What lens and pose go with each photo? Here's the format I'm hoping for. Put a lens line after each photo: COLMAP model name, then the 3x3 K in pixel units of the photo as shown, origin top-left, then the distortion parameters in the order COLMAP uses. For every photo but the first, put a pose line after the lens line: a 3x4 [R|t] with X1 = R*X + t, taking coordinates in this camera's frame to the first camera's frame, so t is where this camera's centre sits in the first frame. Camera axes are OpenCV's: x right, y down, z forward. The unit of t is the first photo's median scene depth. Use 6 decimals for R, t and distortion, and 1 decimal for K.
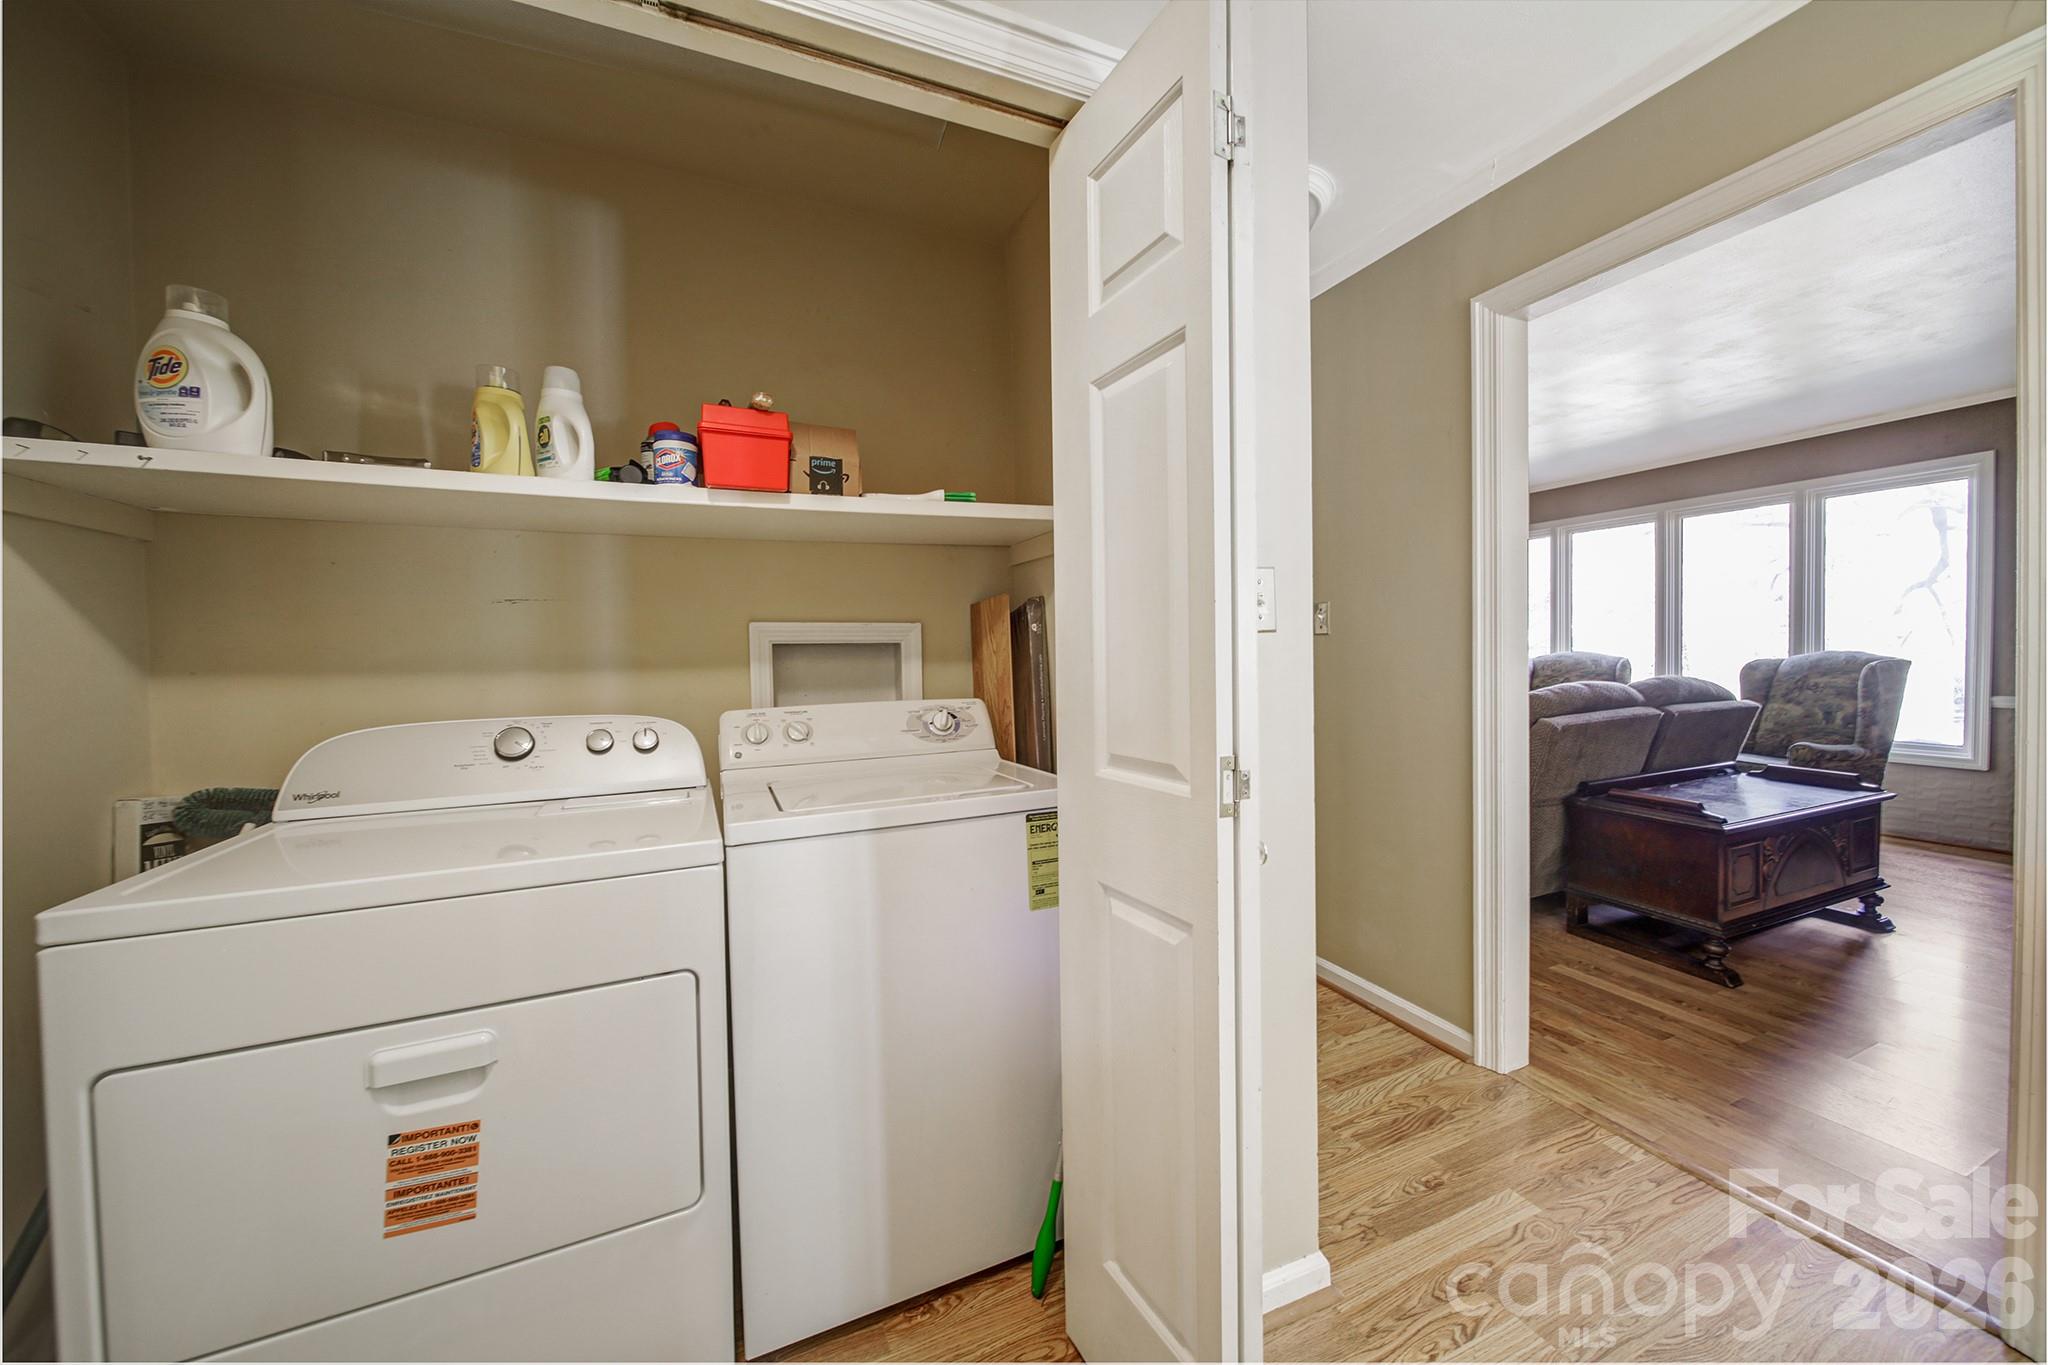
lens RADIAL K [[712.9, 0, 1023.9], [0, 712.9, 673.8], [0, 0, 1]] dist [0.001565, -0.001060]
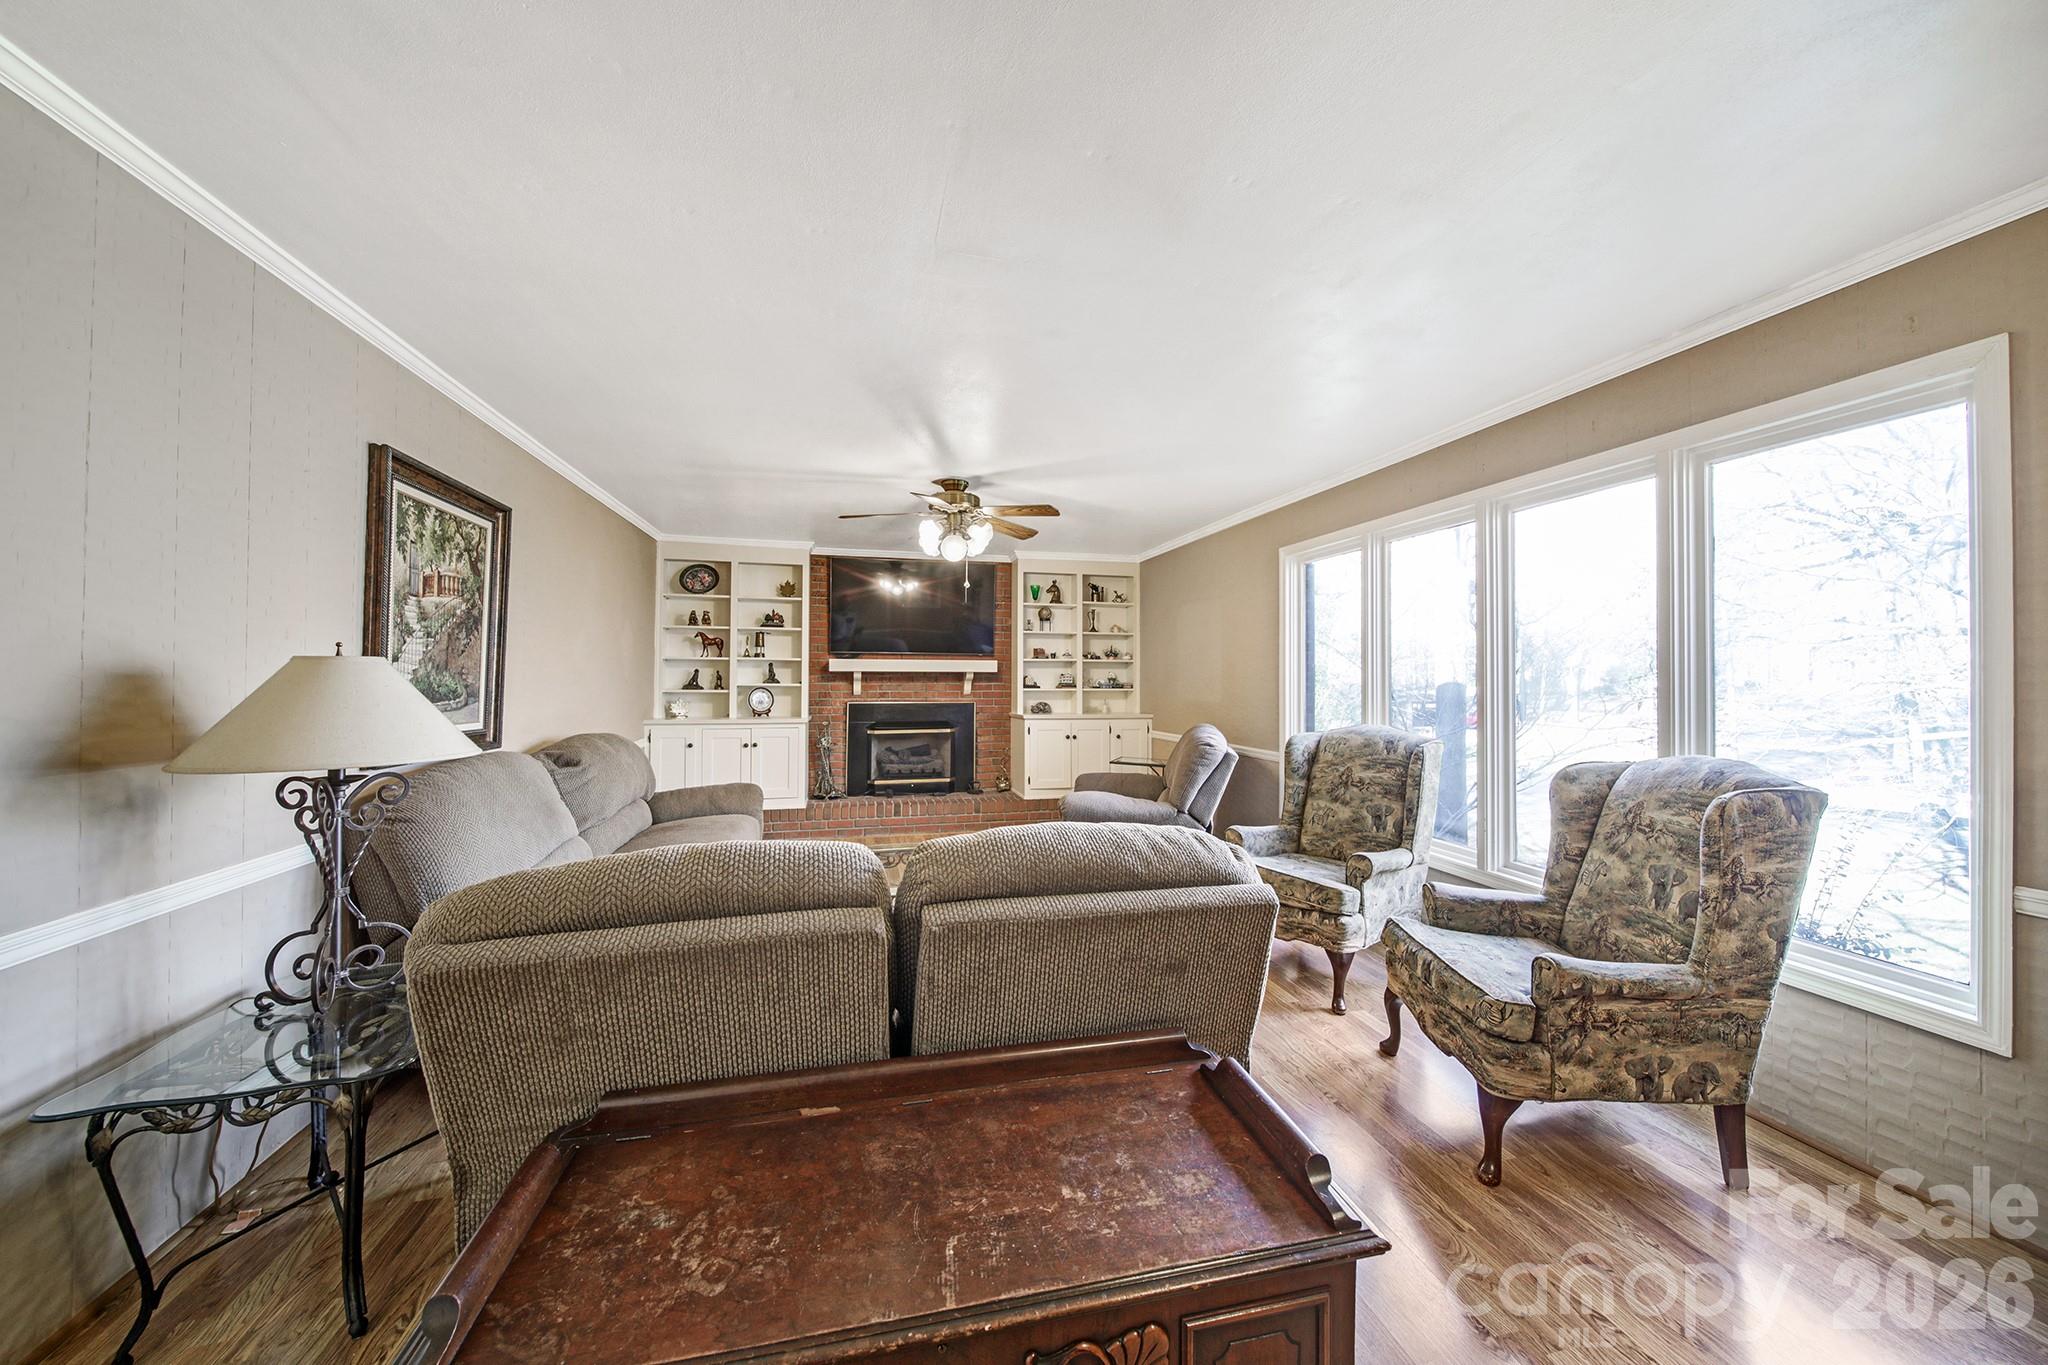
lens RADIAL K [[712.9, 0, 1018.4], [0, 712.9, 678.1], [0, 0, 1]] dist [0.001565, -0.001060]
pose [[0.984661, 0.018460, -0.173501, 0.777520], [-0.023771, 0.999309, -0.028581, -0.065335], [0.172853, 0.032267, 0.984419, 0.431509]]
